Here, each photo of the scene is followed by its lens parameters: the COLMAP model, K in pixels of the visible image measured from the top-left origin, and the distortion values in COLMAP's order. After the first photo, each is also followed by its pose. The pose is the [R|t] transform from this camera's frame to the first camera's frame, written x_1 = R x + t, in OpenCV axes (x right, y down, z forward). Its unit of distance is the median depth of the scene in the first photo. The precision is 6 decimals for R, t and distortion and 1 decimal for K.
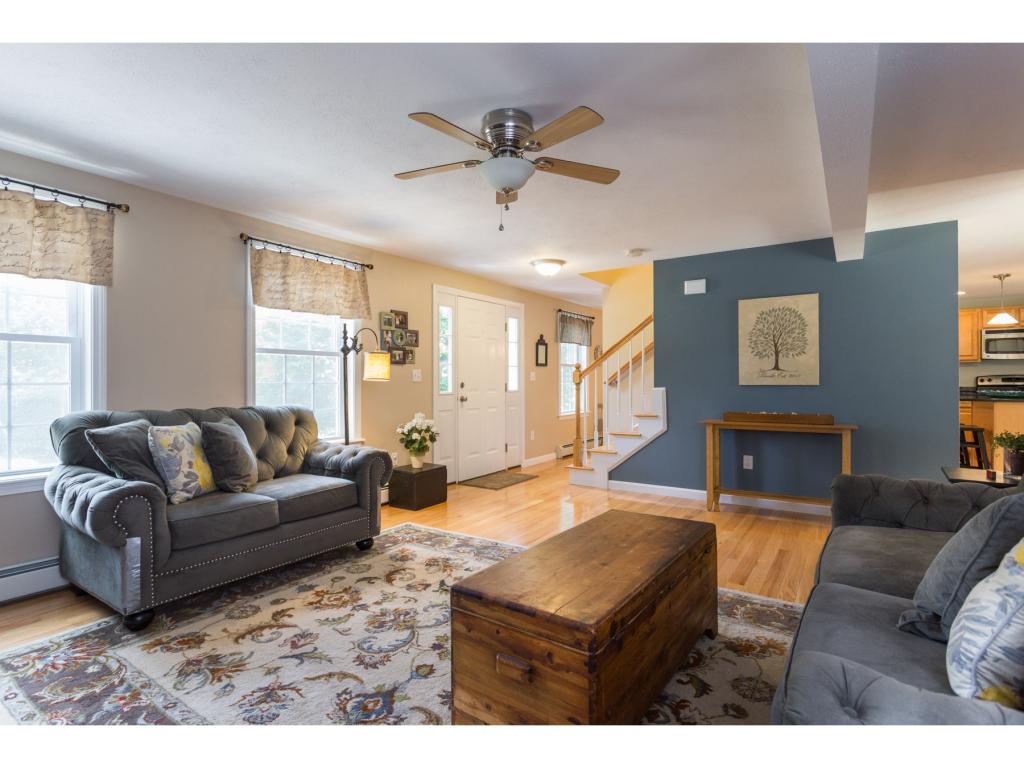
lens RADIAL K [[522.9, 0, 502.2], [0, 522.9, 382.9], [0, 0, 1]] dist [-0.001403, 0.000976]
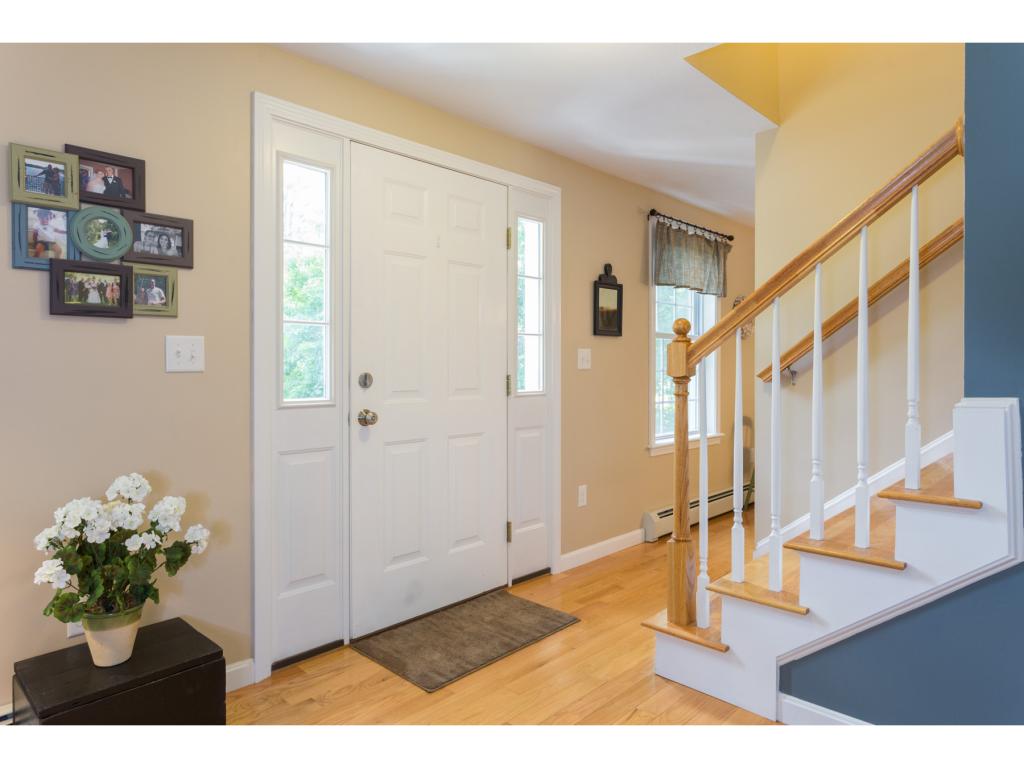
lens RADIAL K [[630.2, 0, 512.4], [0, 630.2, 380.3], [0, 0, 1]] dist [0.019324, 0.000838]
pose [[0.987440, 0.002206, -0.157977, 0.089159], [-0.000141, 0.999914, 0.013079, -0.001562], [0.157992, -0.012893, 0.987356, 0.512779]]
